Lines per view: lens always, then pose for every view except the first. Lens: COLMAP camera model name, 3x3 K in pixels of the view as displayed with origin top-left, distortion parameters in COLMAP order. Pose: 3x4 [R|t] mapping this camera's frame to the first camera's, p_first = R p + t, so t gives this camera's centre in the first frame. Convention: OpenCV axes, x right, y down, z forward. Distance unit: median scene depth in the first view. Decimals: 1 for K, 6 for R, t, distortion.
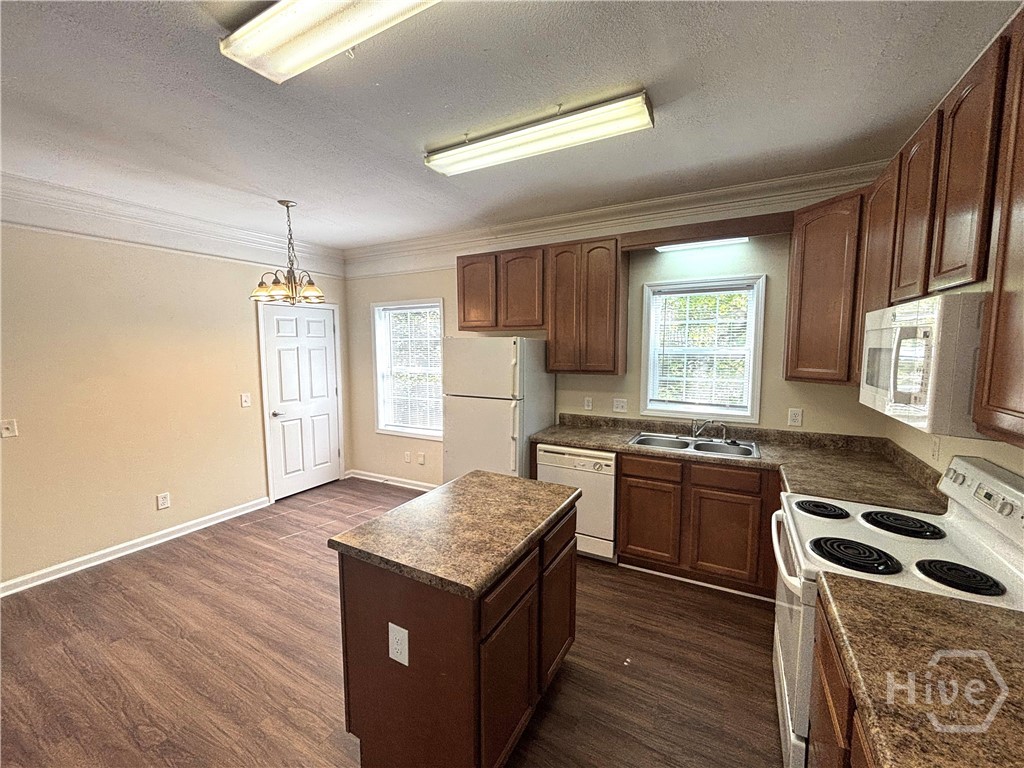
lens RADIAL K [[413.2, 0, 507.5], [0, 413.2, 385.0], [0, 0, 1]] dist [0.023596, -0.000072]
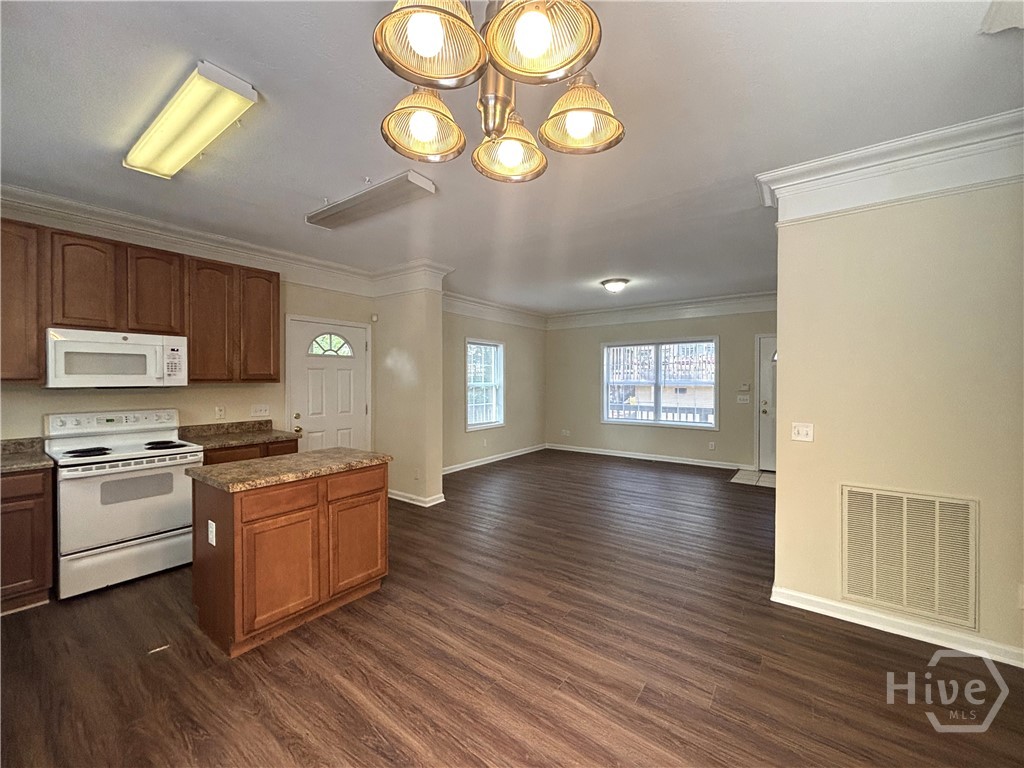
lens RADIAL K [[413.8, 0, 509.8], [0, 413.8, 382.5], [0, 0, 1]] dist [0.001653, 0.000074]
pose [[-0.991177, 0.003348, 0.132500, -0.534208], [0.017134, 0.994530, 0.103040, -0.055545], [-0.131430, 0.104401, -0.985813, 1.227584]]
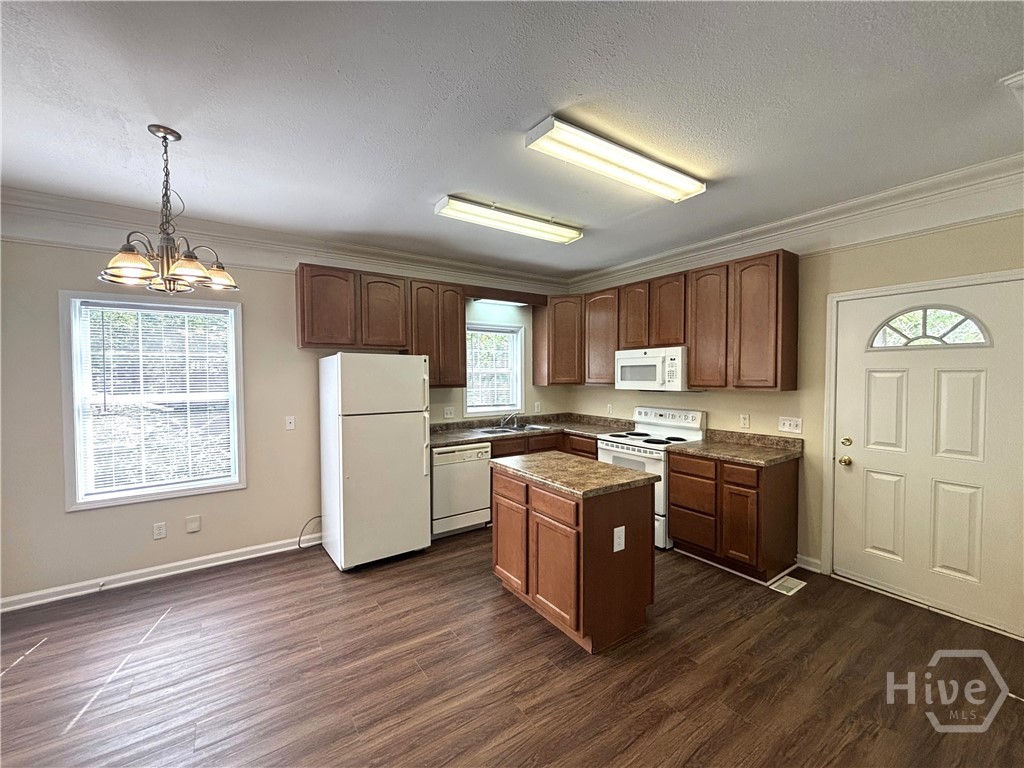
lens RADIAL K [[413.8, 0, 509.8], [0, 413.8, 382.5], [0, 0, 1]] dist [0.001653, 0.000074]
pose [[0.448975, -0.015376, 0.893412, -0.811220], [0.087914, 0.995761, -0.027042, 0.008455], [-0.889209, 0.090685, 0.448424, 0.261920]]
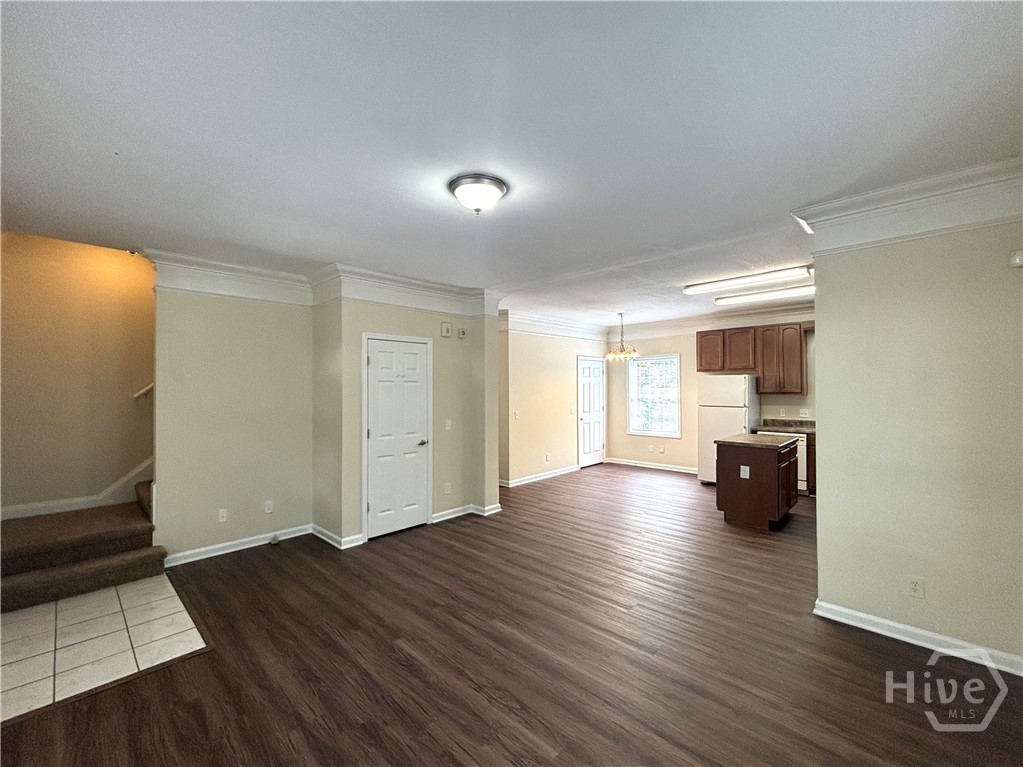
lens RADIAL K [[425.7, 0, 511.5], [0, 425.7, 383.5], [0, 0, 1]] dist [0.000681, -0.000036]
pose [[0.967007, -0.004514, -0.254709, -0.488149], [-0.021242, 0.994932, -0.098282, 0.133752], [0.253862, 0.100450, 0.962010, -1.114309]]
